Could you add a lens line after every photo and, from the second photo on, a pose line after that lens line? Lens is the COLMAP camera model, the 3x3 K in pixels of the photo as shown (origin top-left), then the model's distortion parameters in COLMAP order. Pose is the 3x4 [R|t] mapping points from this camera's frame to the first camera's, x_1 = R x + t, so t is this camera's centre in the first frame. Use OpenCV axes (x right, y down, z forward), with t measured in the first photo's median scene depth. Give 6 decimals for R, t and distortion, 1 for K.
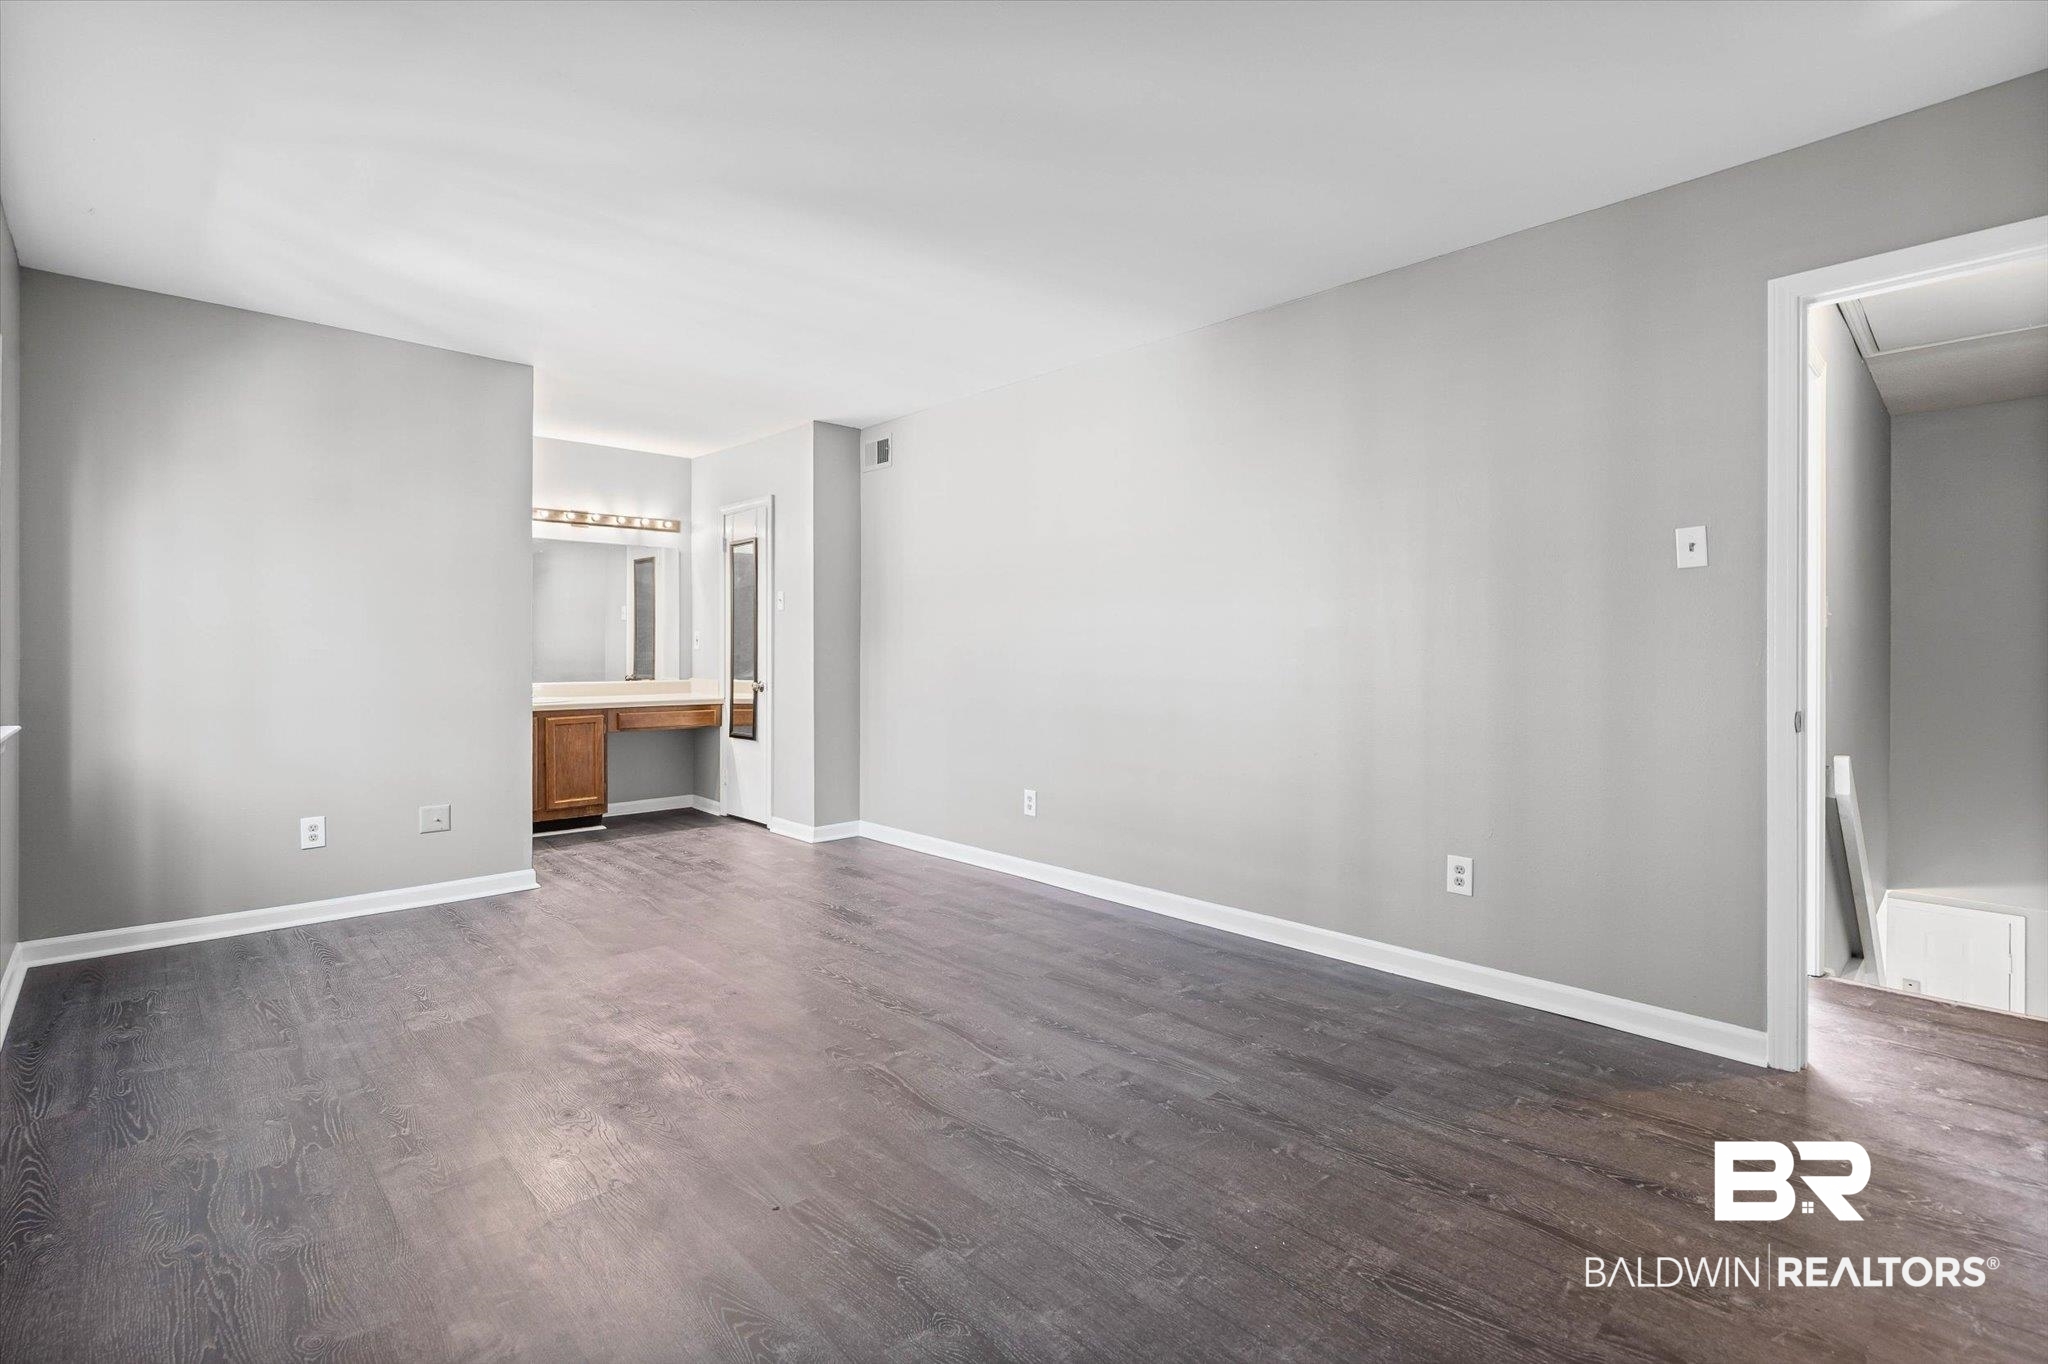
lens RADIAL K [[929.8, 0, 1016.2], [0, 929.8, 654.8], [0, 0, 1]] dist [0.000495, 0.000610]
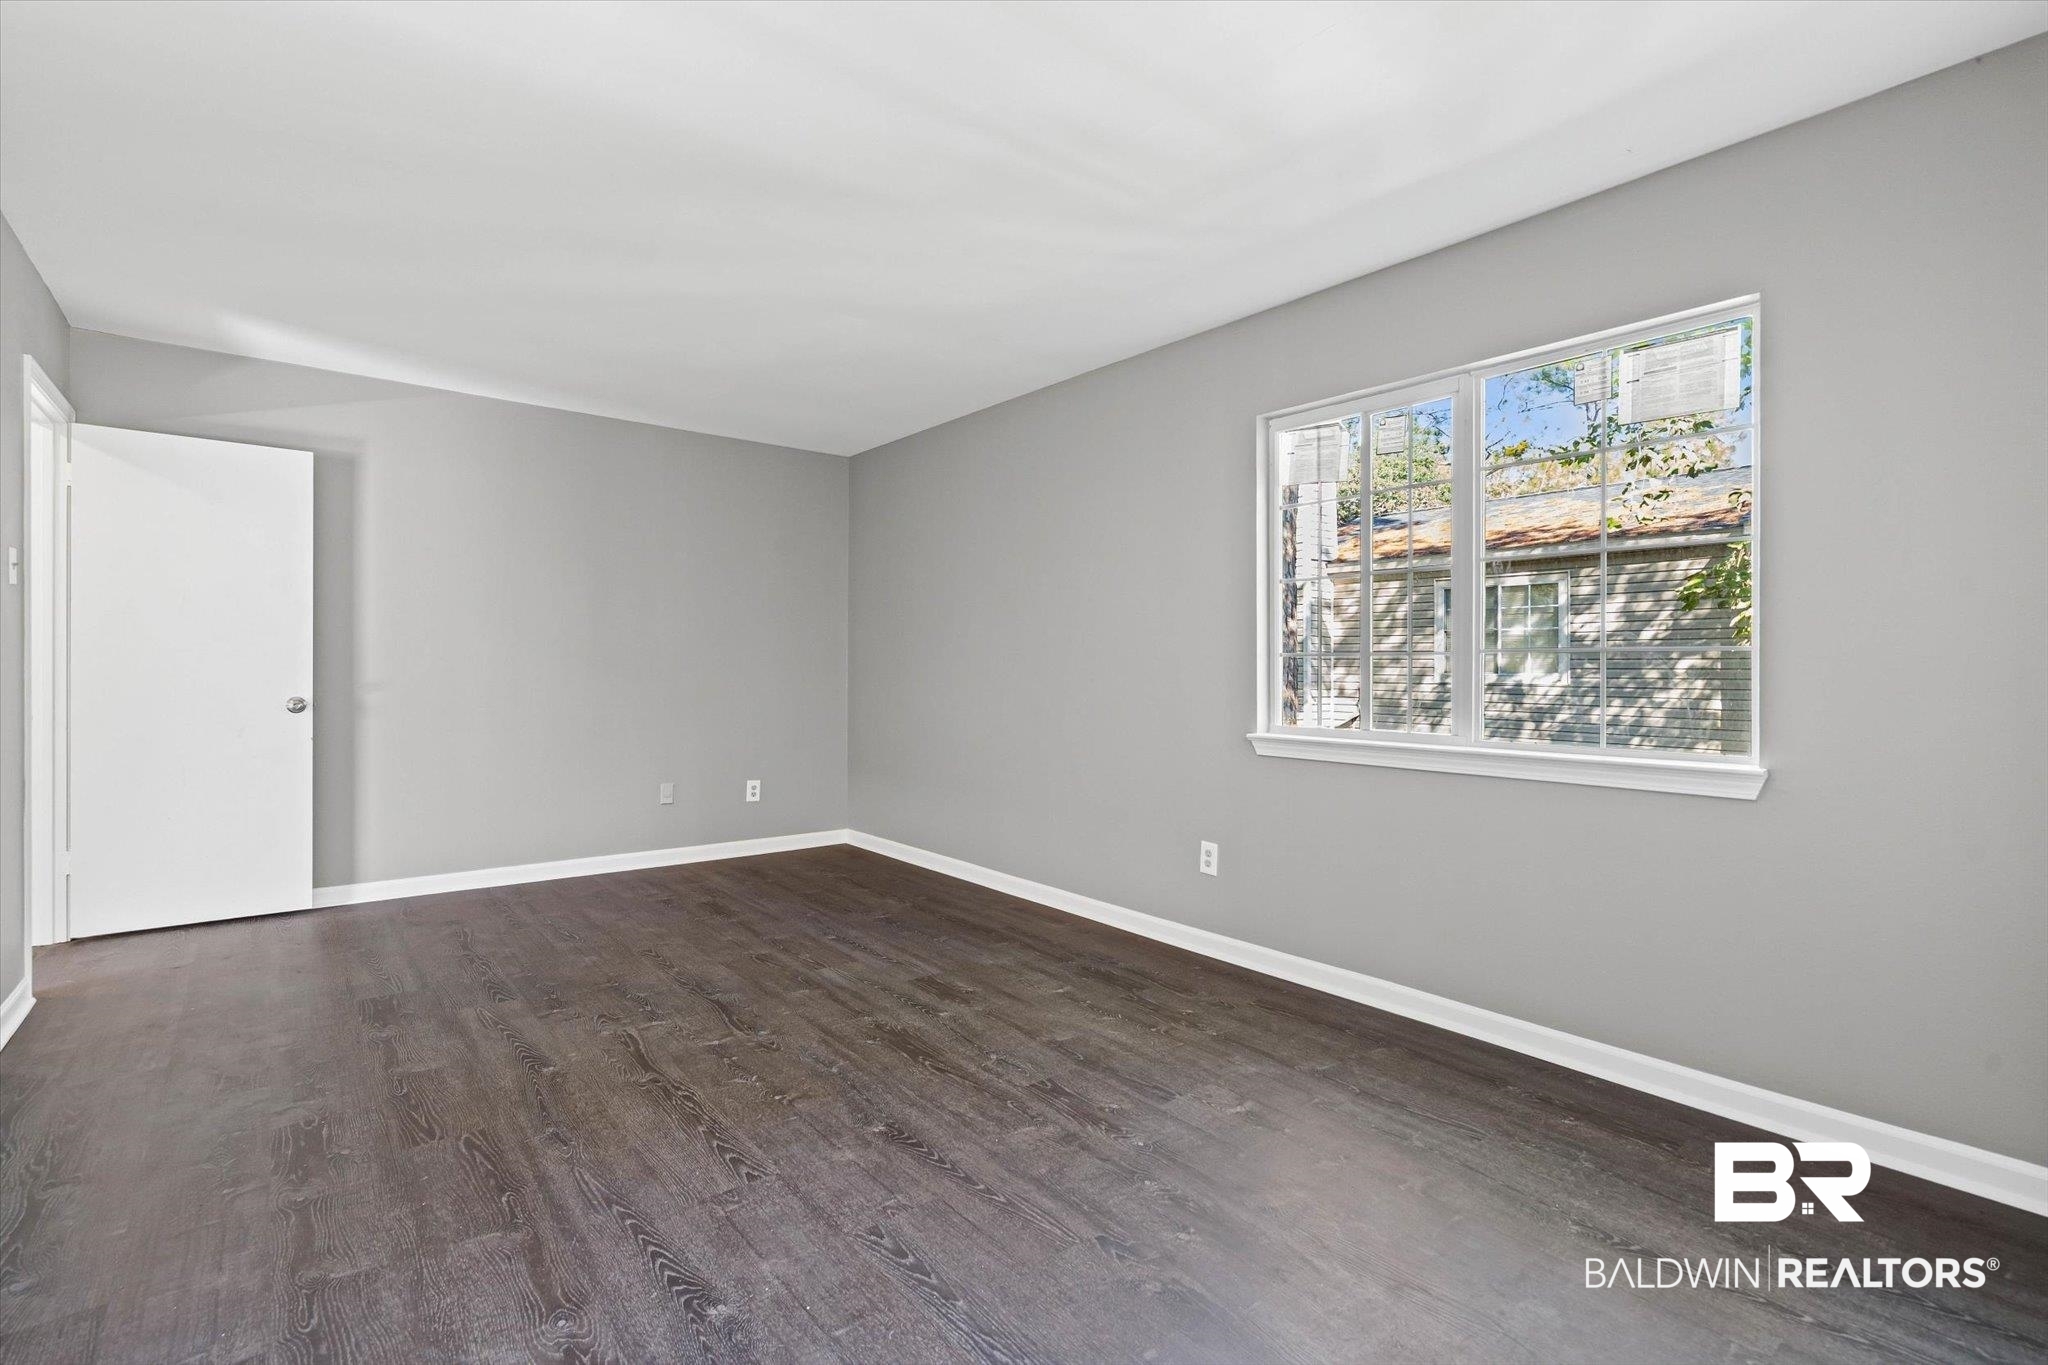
lens RADIAL K [[929.8, 0, 1011.9], [0, 929.8, 677.1], [0, 0, 1]] dist [0.000495, 0.000610]
pose [[-0.996339, -0.009685, 0.084937, -0.568184], [-0.009230, 0.999941, 0.005741, -0.001150], [-0.084987, 0.004936, -0.996370, 2.089032]]
